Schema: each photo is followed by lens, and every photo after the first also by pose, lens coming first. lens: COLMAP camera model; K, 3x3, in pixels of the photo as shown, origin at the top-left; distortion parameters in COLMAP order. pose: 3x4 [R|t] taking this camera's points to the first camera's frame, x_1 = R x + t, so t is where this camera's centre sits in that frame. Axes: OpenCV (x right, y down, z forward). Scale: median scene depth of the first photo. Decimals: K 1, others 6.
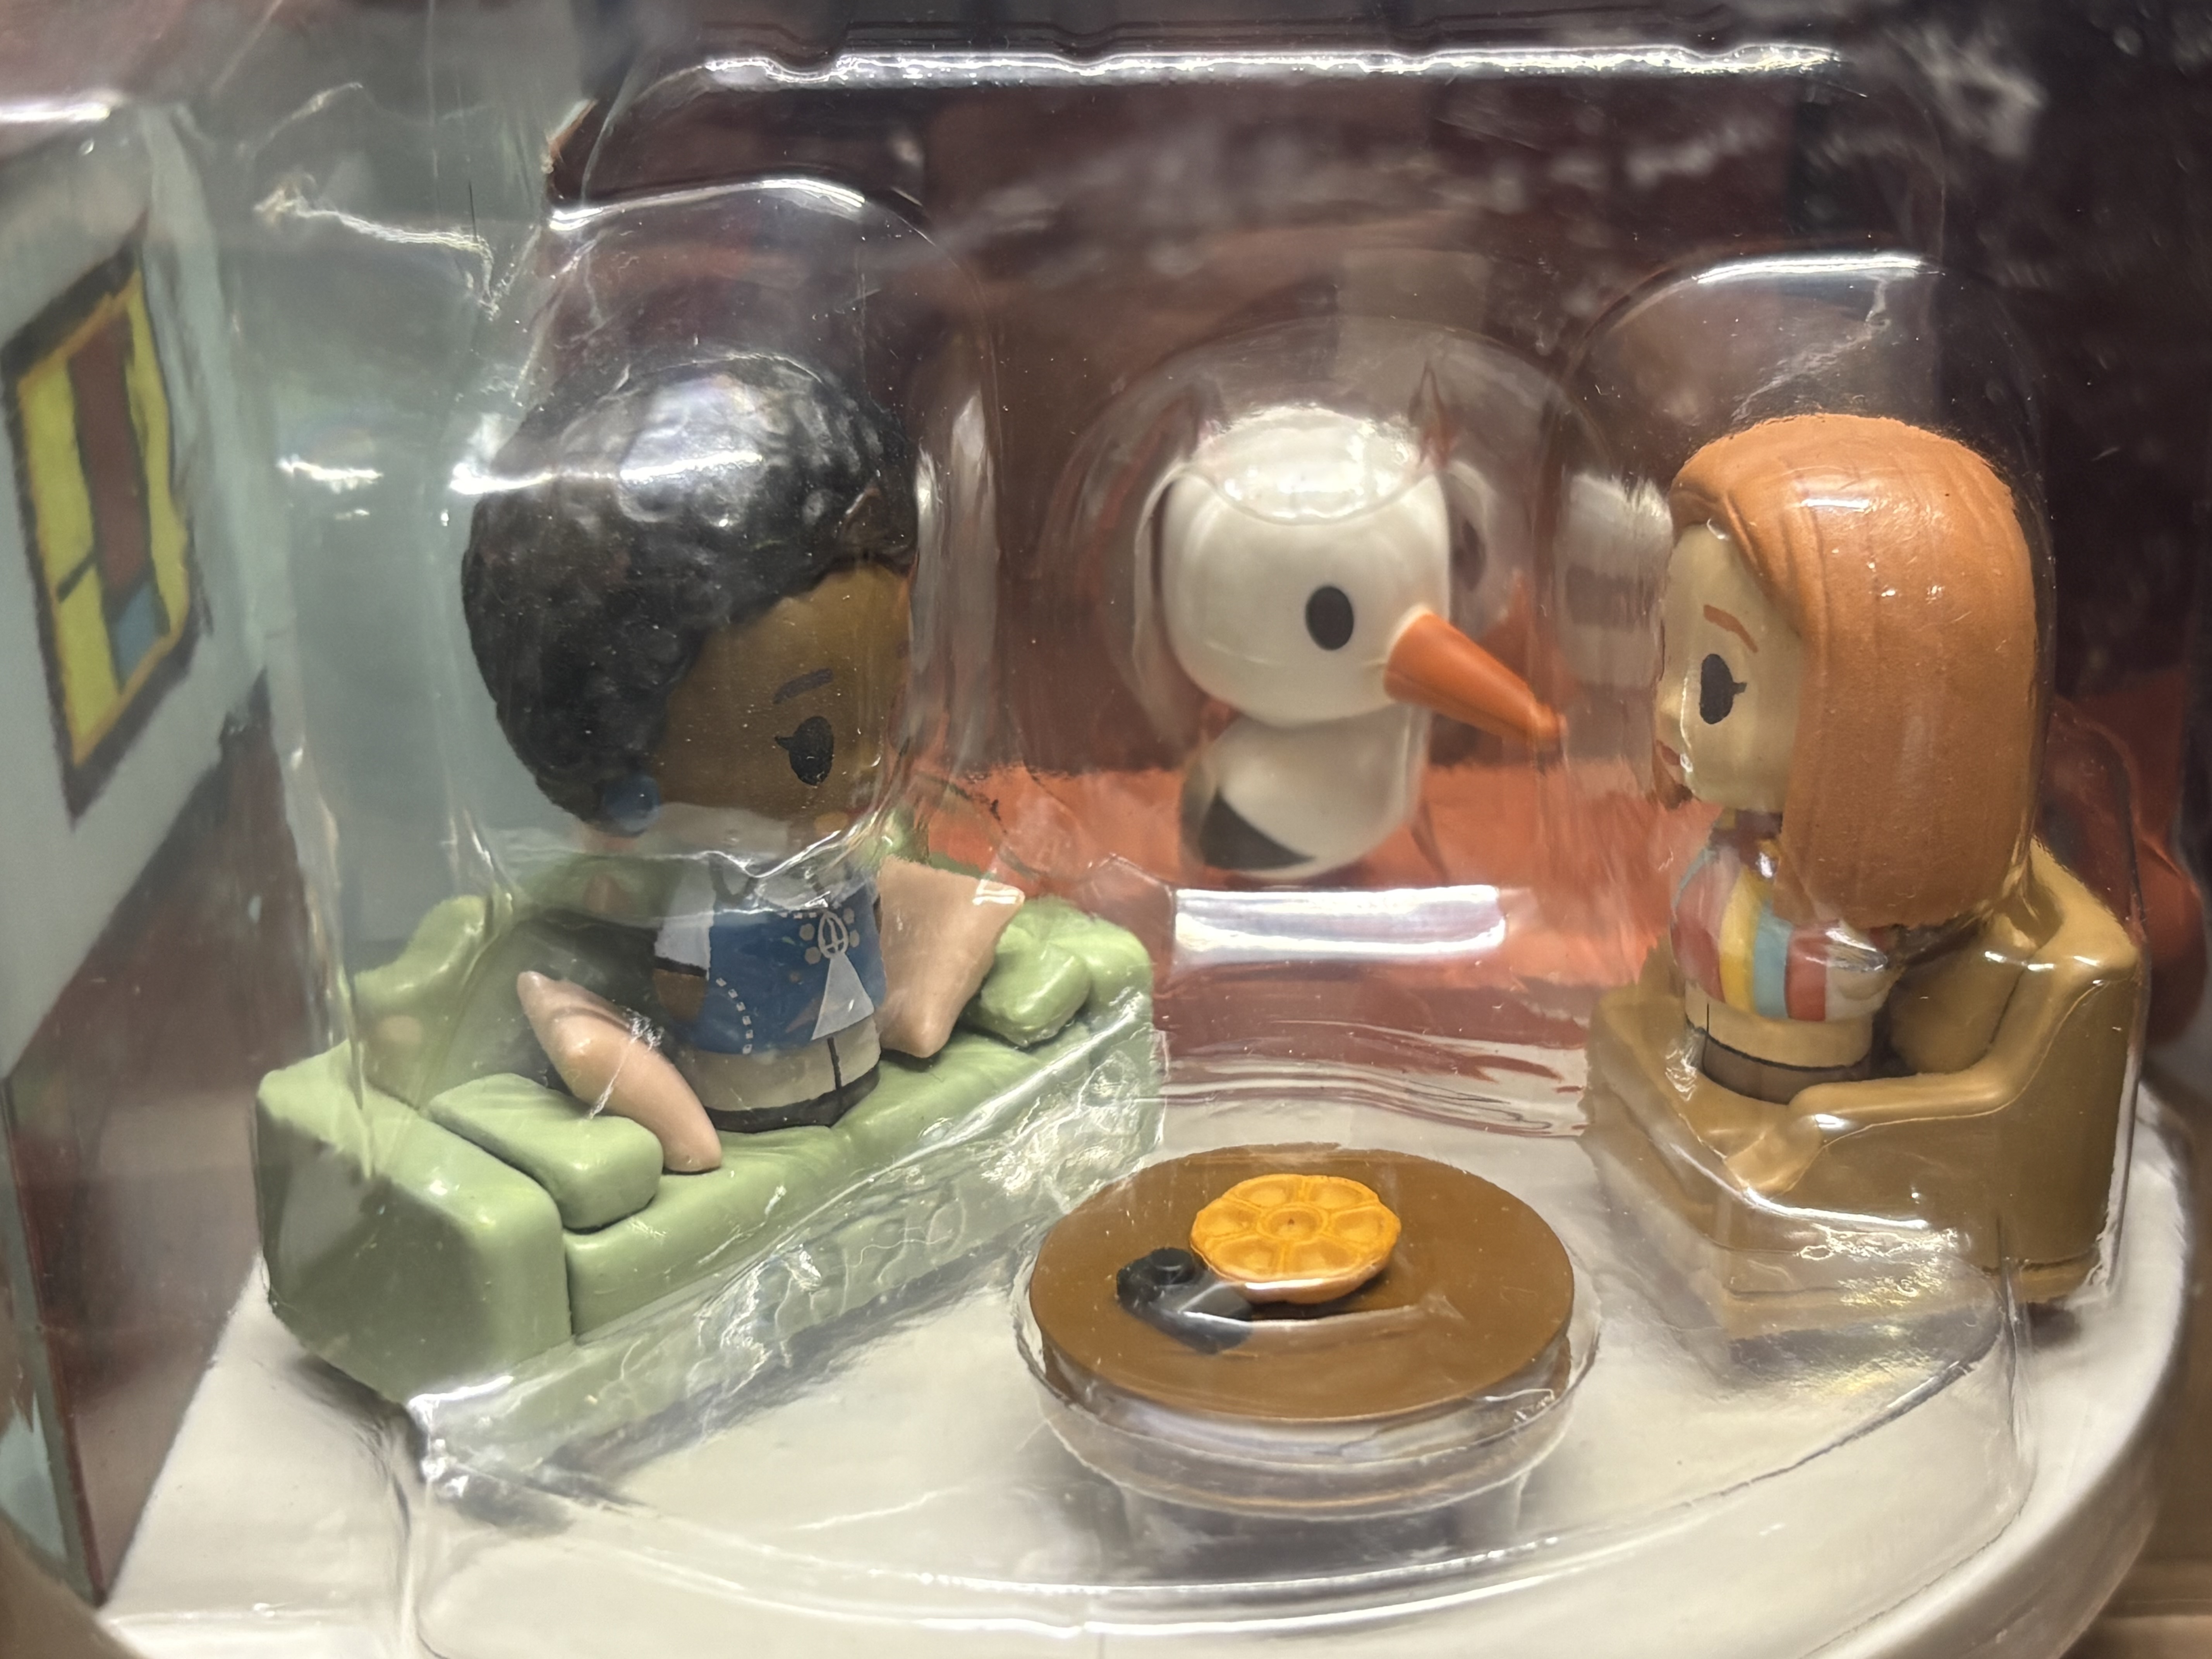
lens RADIAL K [[3236.0, 0, 1107.2], [0, 3236.0, 828.4], [0, 0, 1]] dist [0.068003, 0.000000]
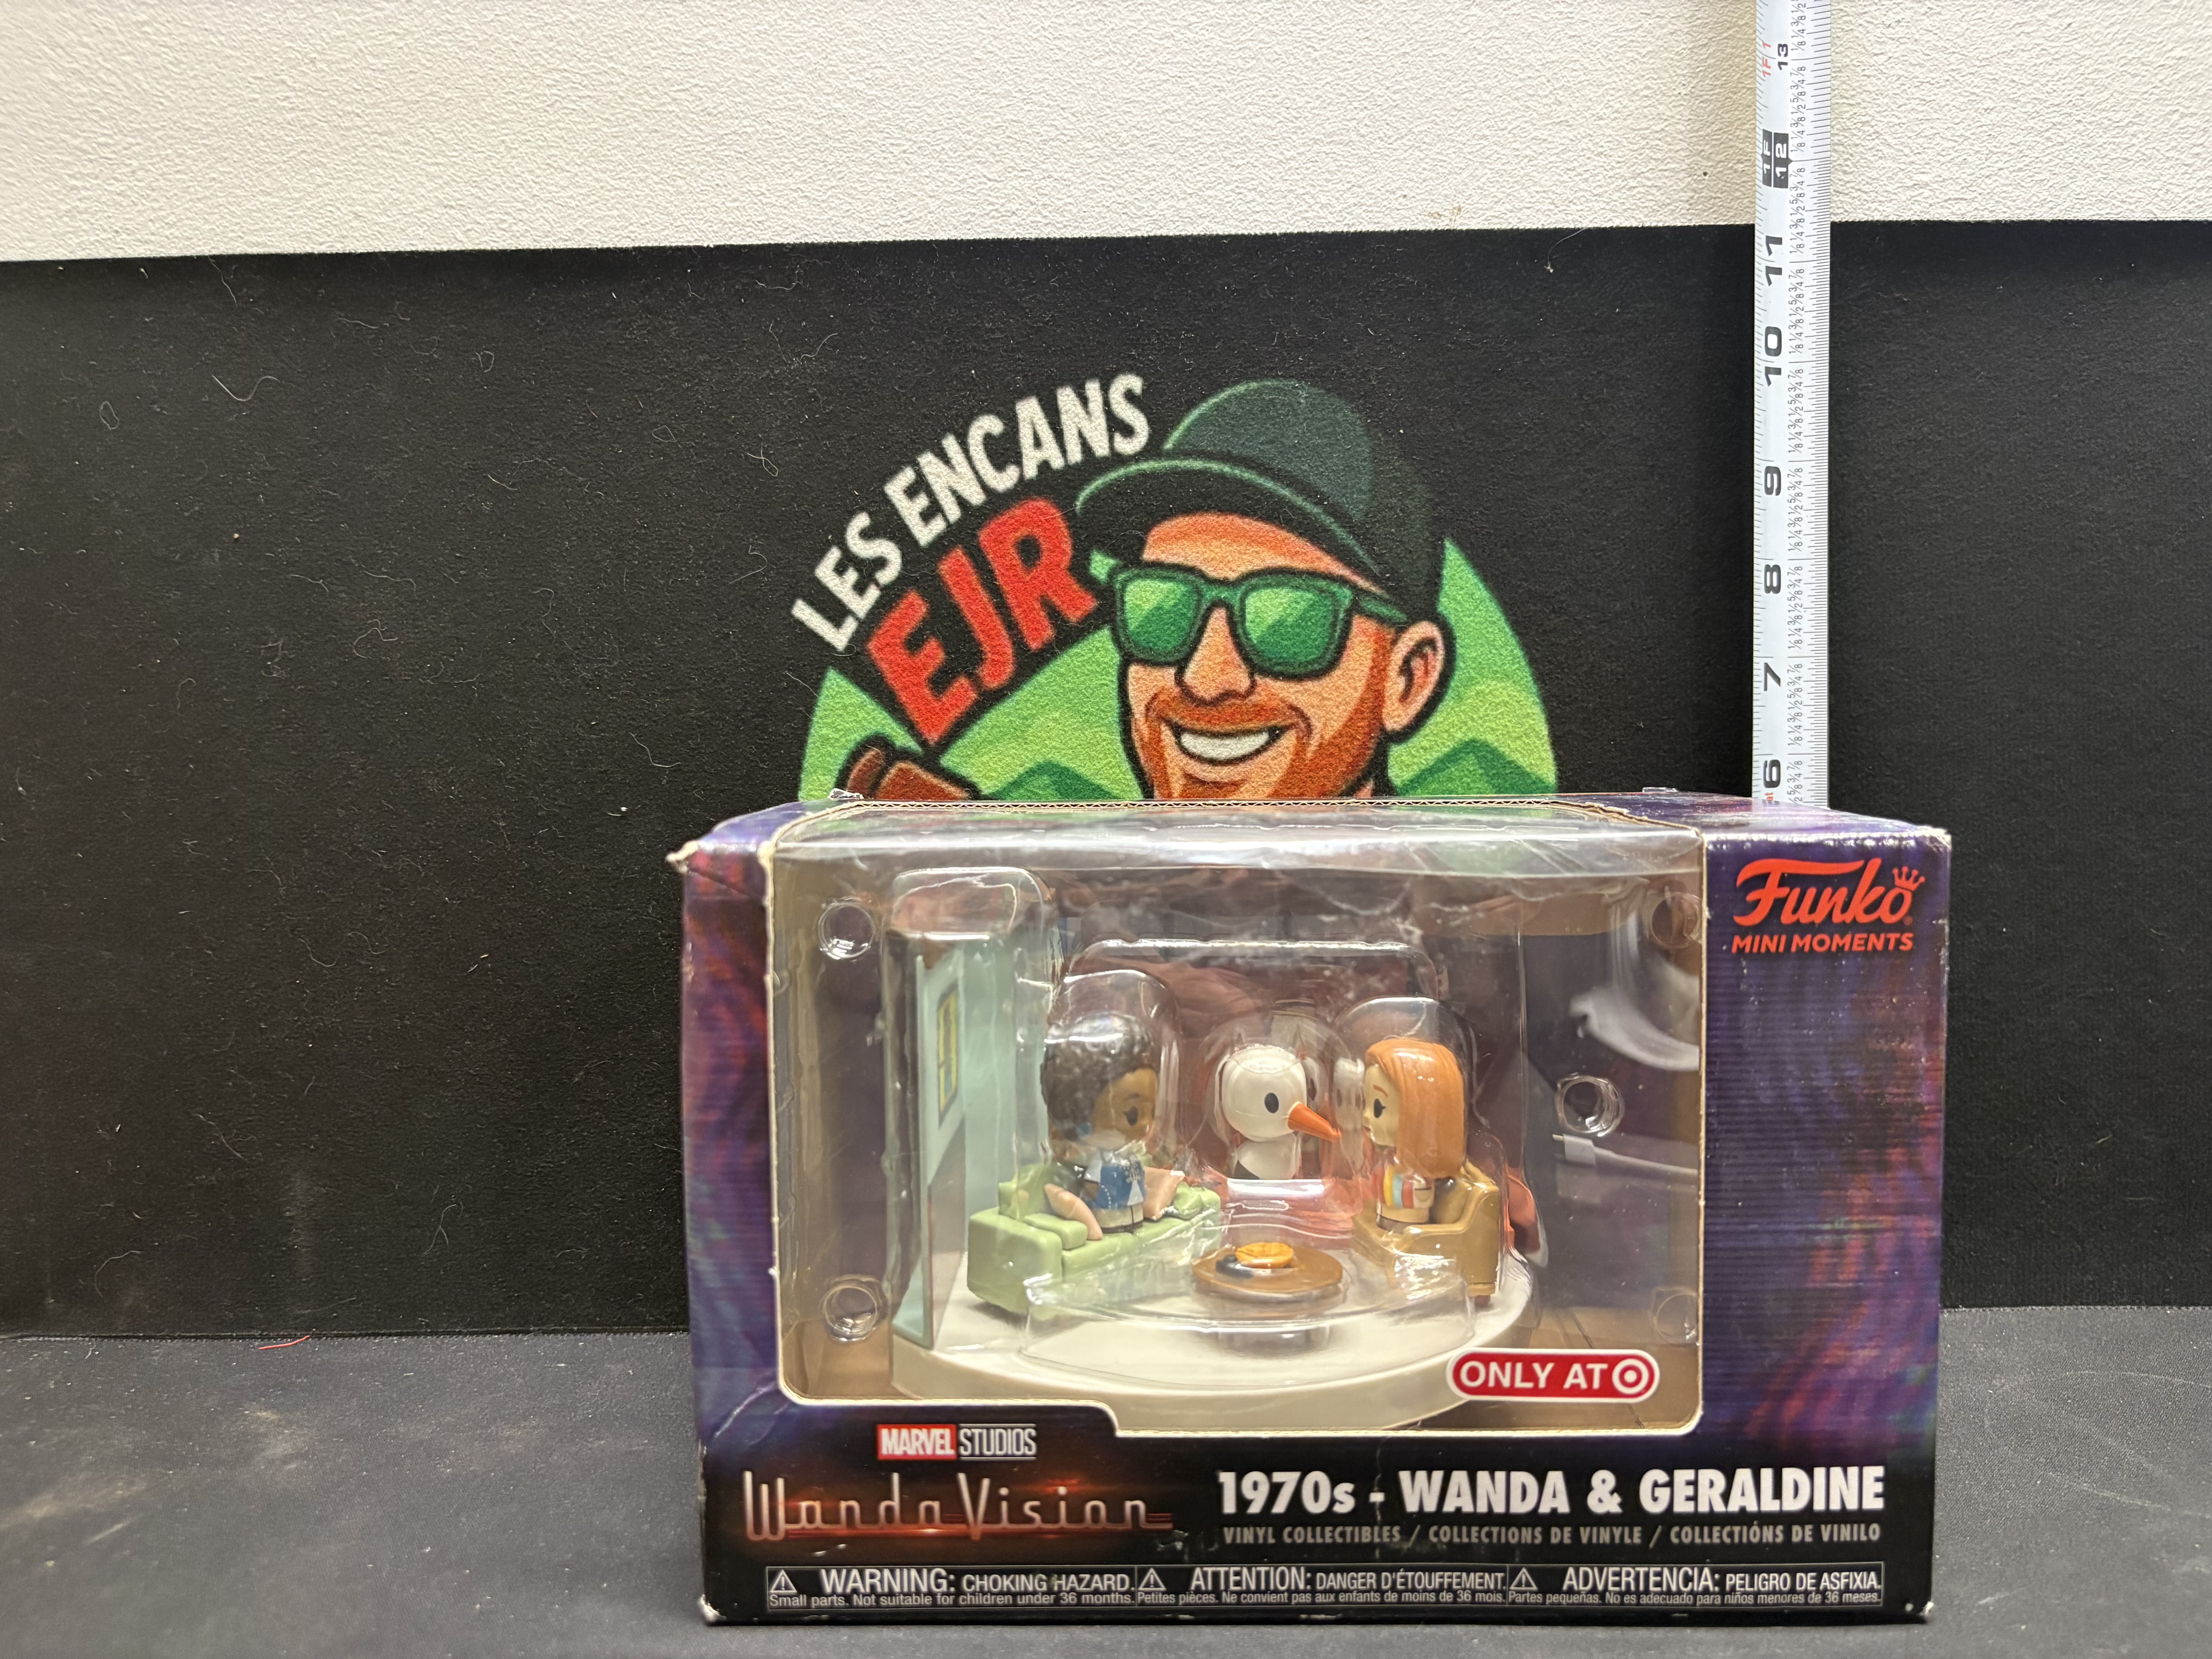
lens RADIAL K [[1687.4, 0, 1107.8], [0, 1687.4, 823.9], [0, 0, 1]] dist [-0.010977, -0.002224]
pose [[0.999541, 0.013112, -0.027325, -0.067527], [-0.021842, 0.936678, -0.349510, 0.321730], [0.021012, 0.349946, 0.936534, -0.883461]]
